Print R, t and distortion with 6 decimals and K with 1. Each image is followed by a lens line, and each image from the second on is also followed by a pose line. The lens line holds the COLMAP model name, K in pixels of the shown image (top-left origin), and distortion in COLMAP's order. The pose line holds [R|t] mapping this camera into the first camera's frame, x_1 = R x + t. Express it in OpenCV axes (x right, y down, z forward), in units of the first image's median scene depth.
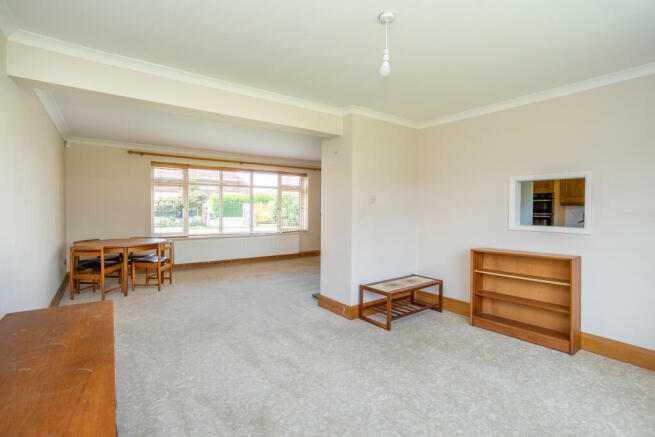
lens RADIAL K [[323.5, 0, 325.6], [0, 323.5, 209.6], [0, 0, 1]] dist [-0.002291, -0.000488]
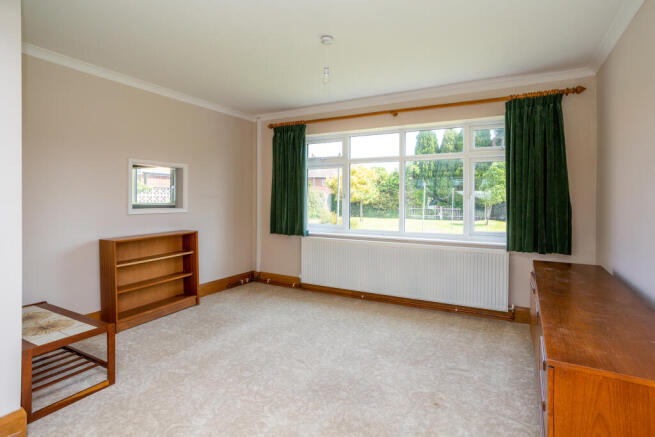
lens RADIAL K [[328.2, 0, 327.5], [0, 328.2, 193.3], [0, 0, 1]] dist [-0.002951, -0.000391]
pose [[-0.418201, 0.004905, 0.908341, -0.641750], [-0.005536, 0.999953, -0.007948, 0.004978], [-0.908337, -0.008352, -0.418155, 1.031016]]
